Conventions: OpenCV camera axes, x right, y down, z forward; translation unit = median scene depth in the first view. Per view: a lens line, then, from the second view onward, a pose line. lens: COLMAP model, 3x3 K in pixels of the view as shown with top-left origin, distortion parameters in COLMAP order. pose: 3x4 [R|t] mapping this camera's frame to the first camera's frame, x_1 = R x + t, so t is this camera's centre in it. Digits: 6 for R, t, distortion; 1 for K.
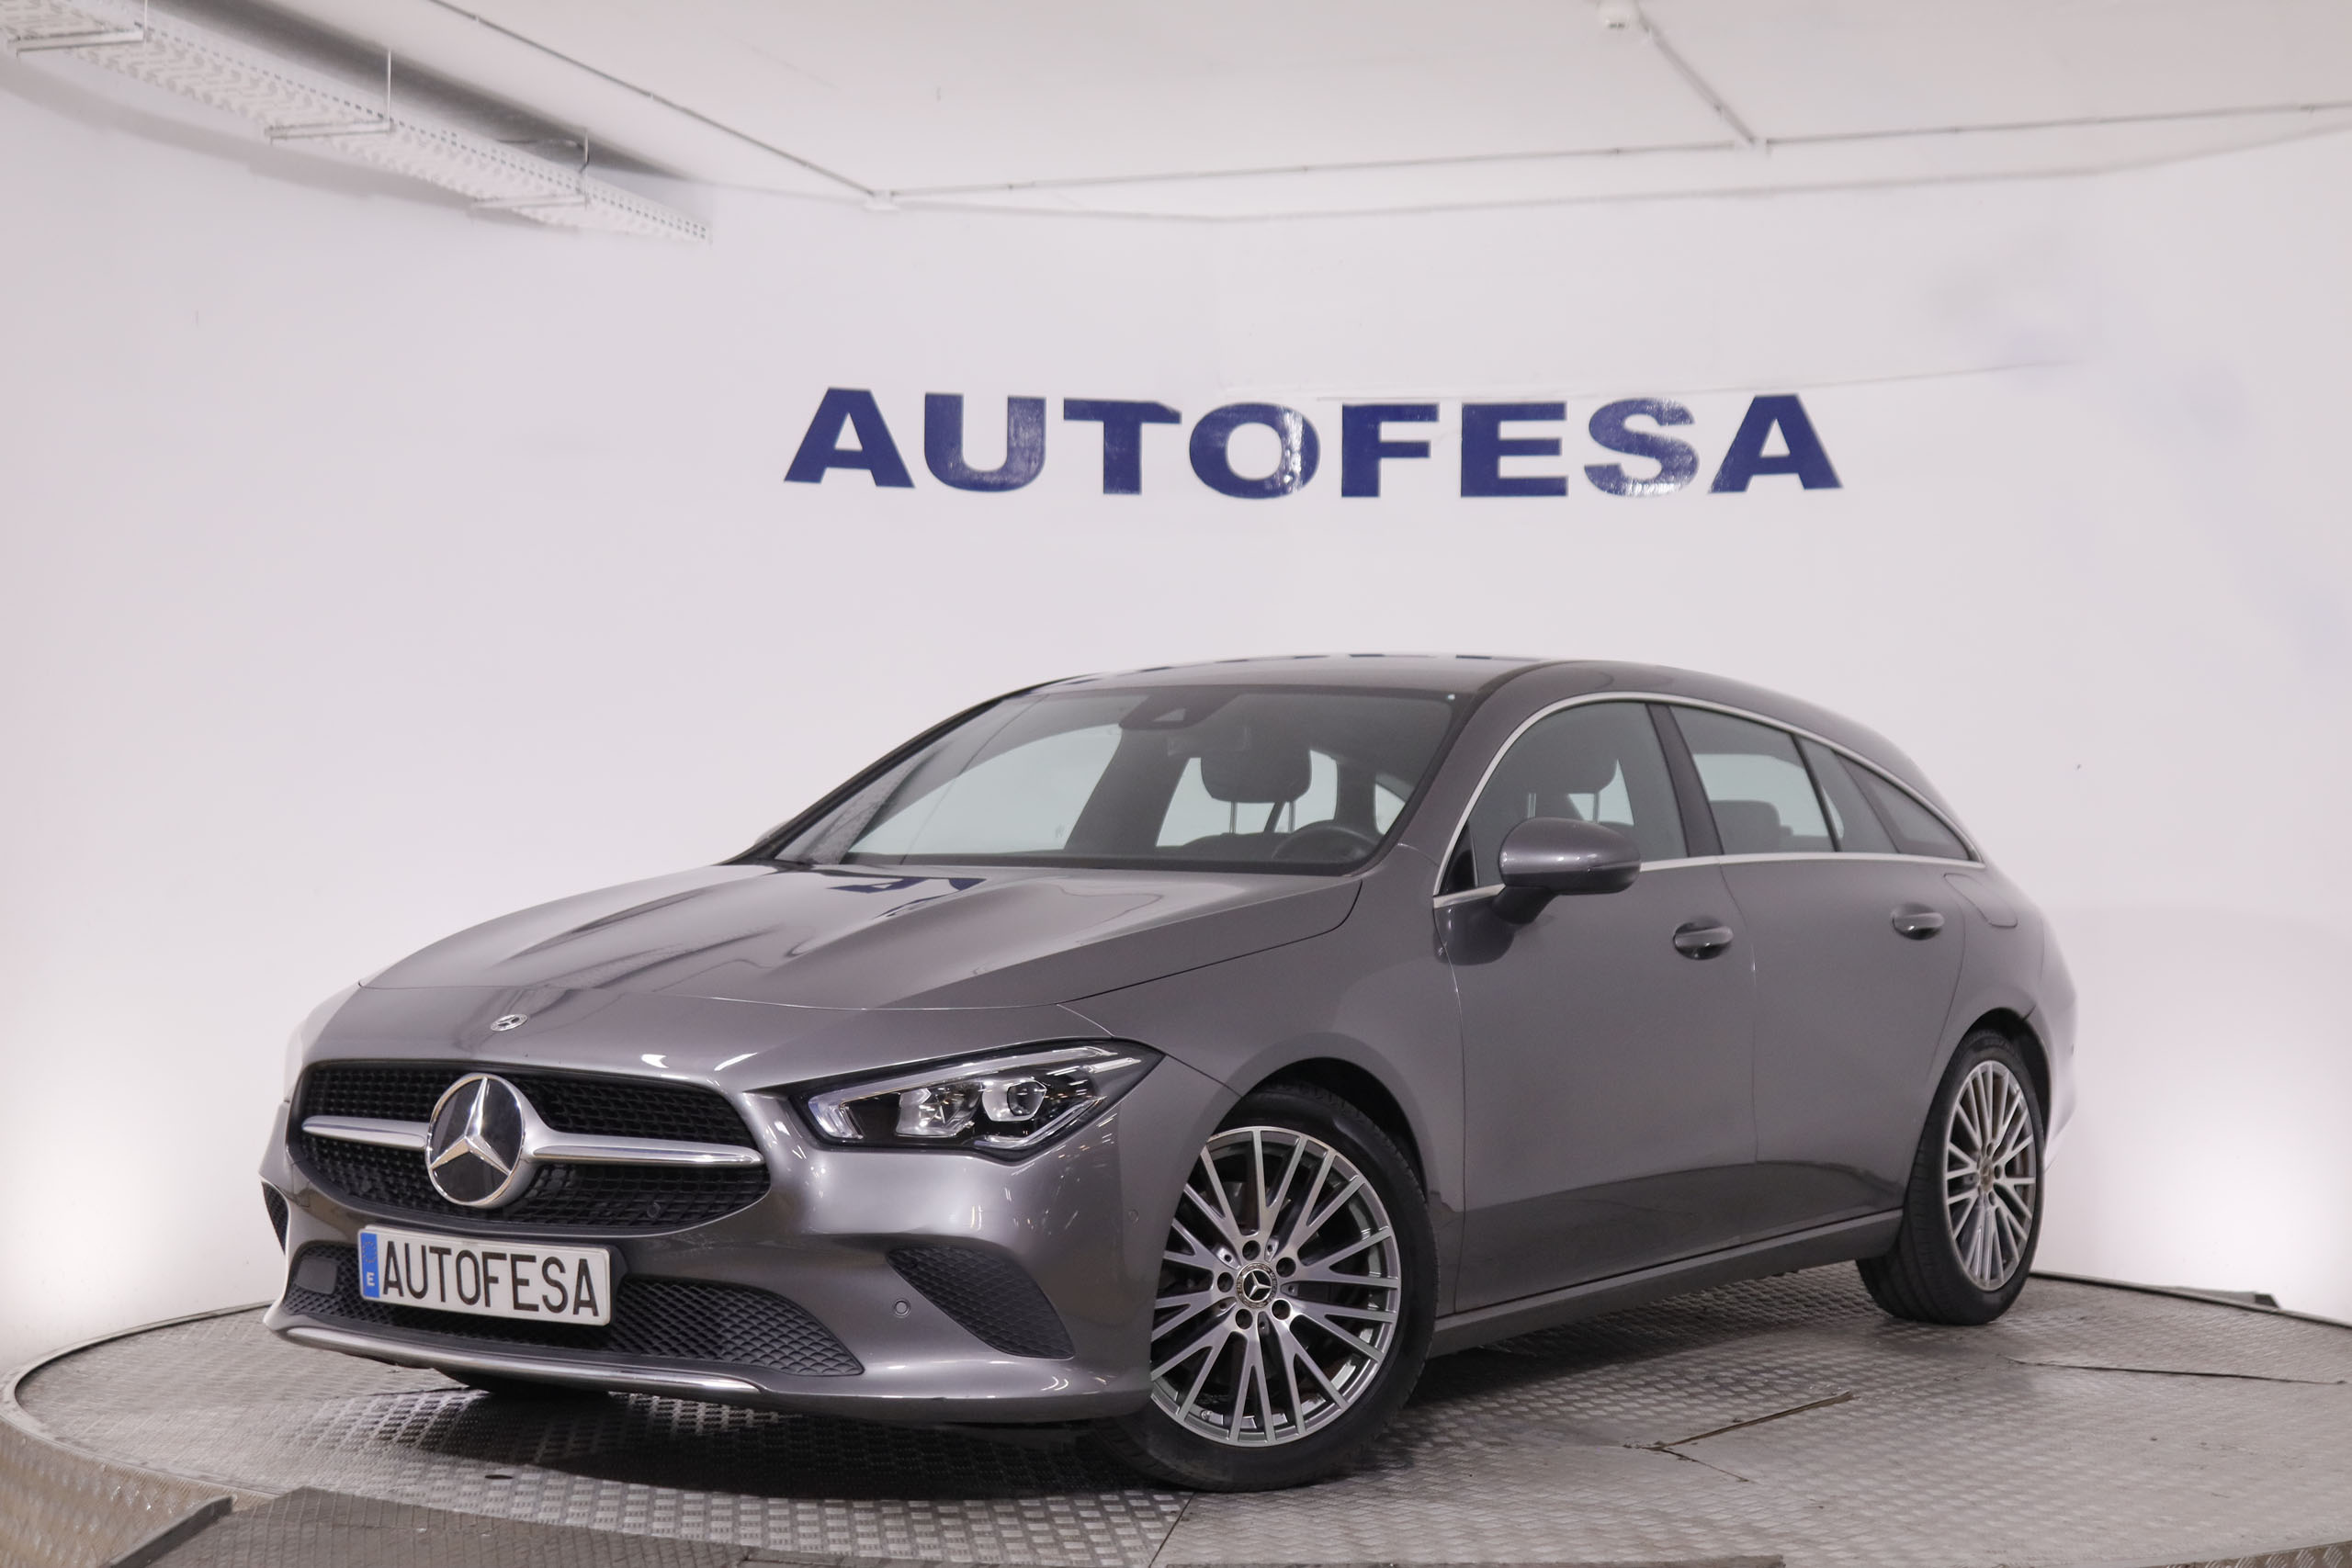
lens RADIAL K [[3969.0, 0, 1149.5], [0, 3969.0, 733.6], [0, 0, 1]] dist [0.023070, -0.078098]
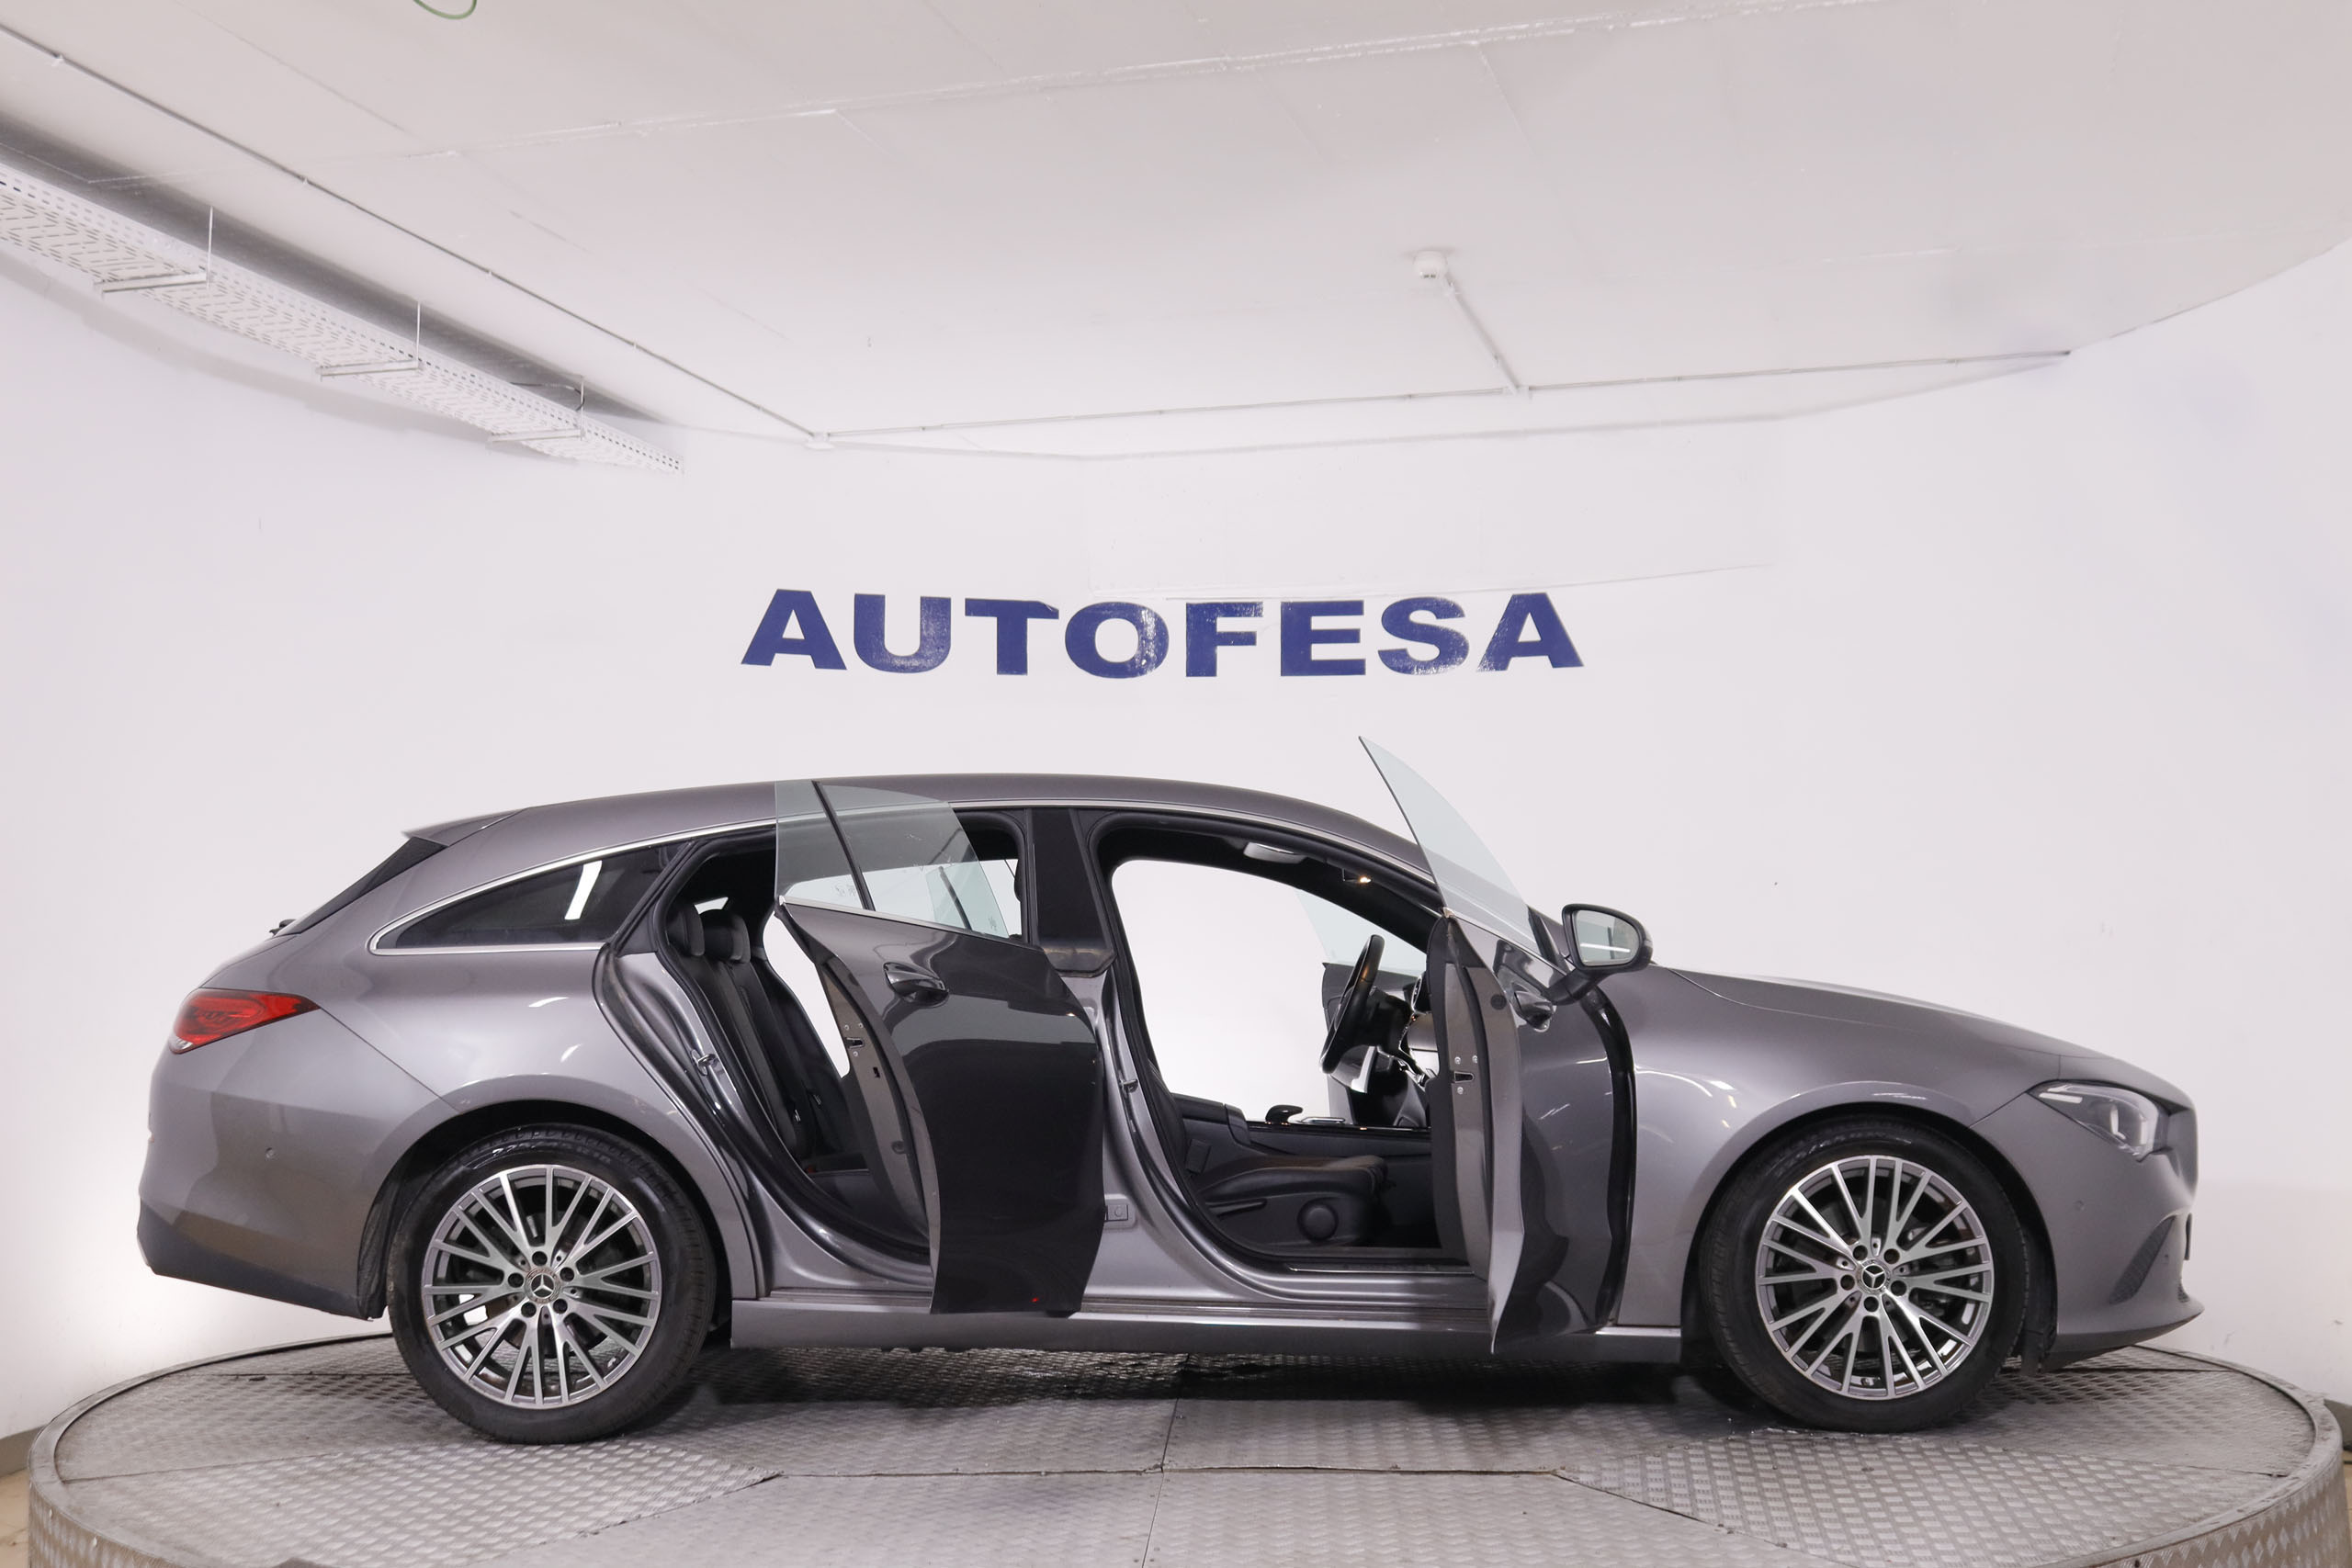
lens RADIAL K [[2759.0, 0, 1176.0], [0, 2759.0, 784.0], [0, 0, 1]] dist [-0.080736, 0.094617]
pose [[0.997727, -0.005373, 0.067173, -0.014416], [0.007870, 0.999286, -0.036965, 0.007158], [-0.066926, 0.037410, 0.997056, 0.131356]]
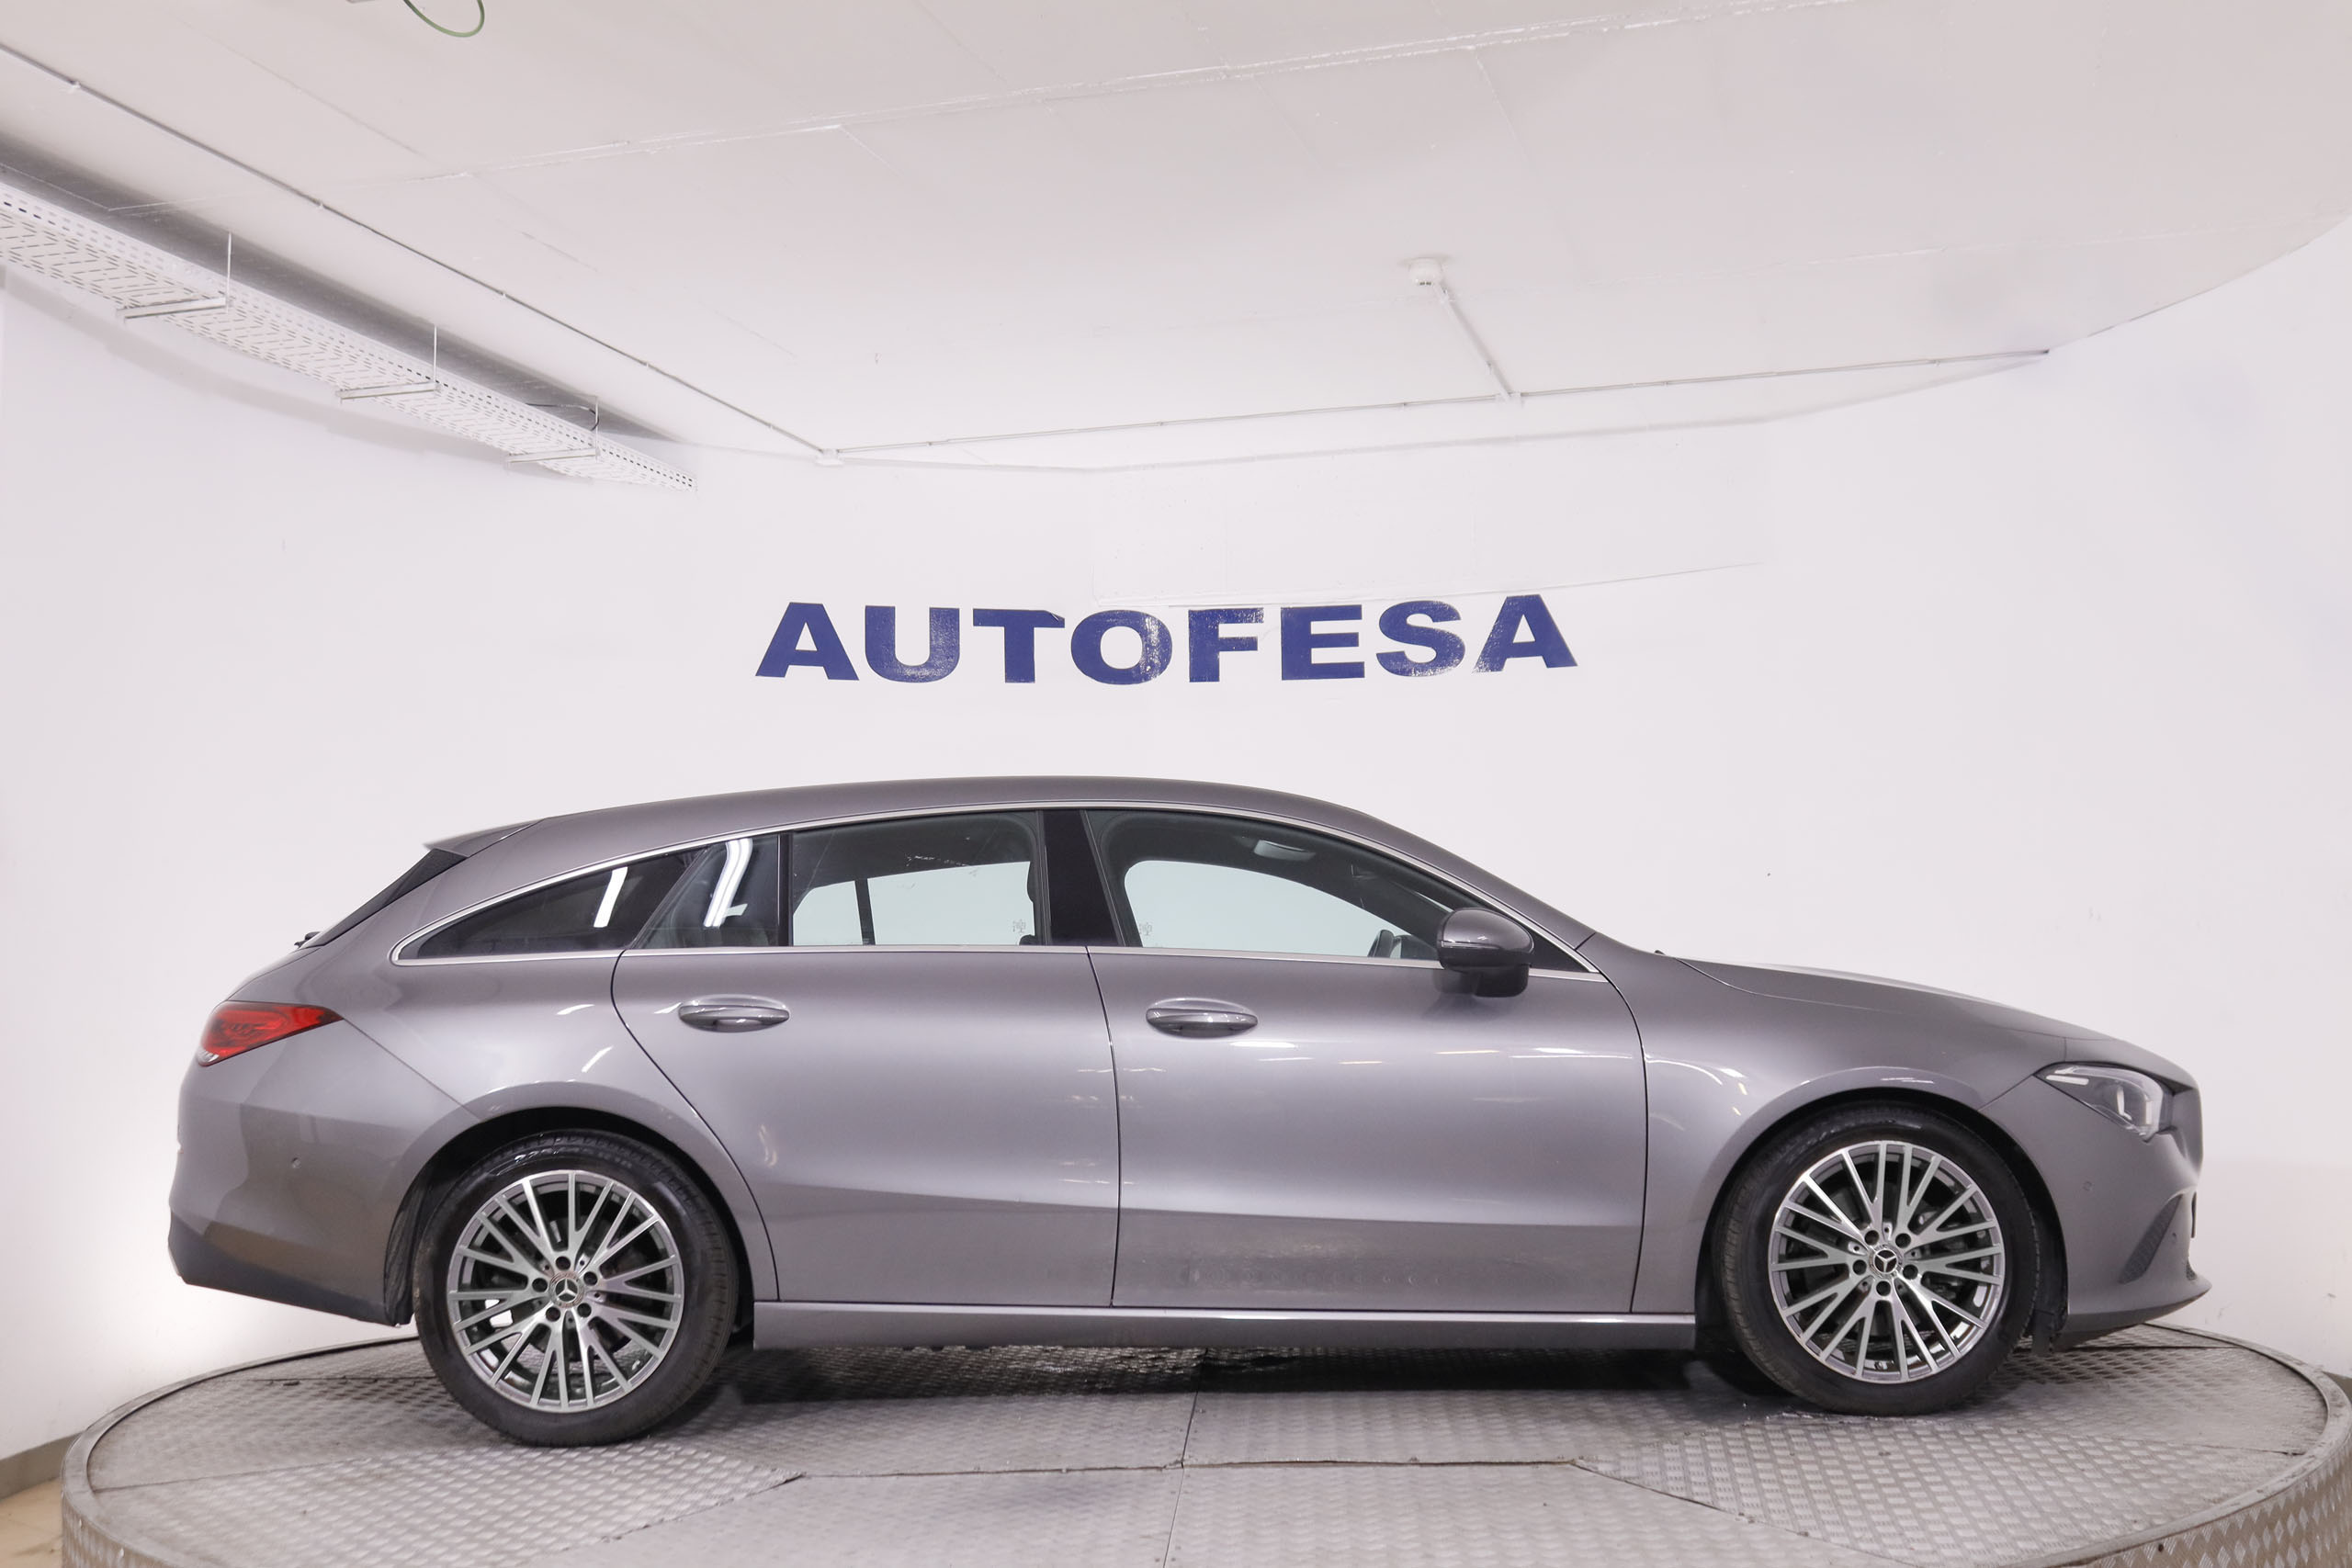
lens RADIAL K [[2635.9, 0, 1173.2], [0, 2635.9, 783.5], [0, 0, 1]] dist [-0.090419, 0.100484]
pose [[0.997562, -0.019901, 0.066885, -0.015614], [0.022598, 0.998952, -0.039800, 0.007833], [-0.066023, 0.041214, 0.996967, 0.149748]]
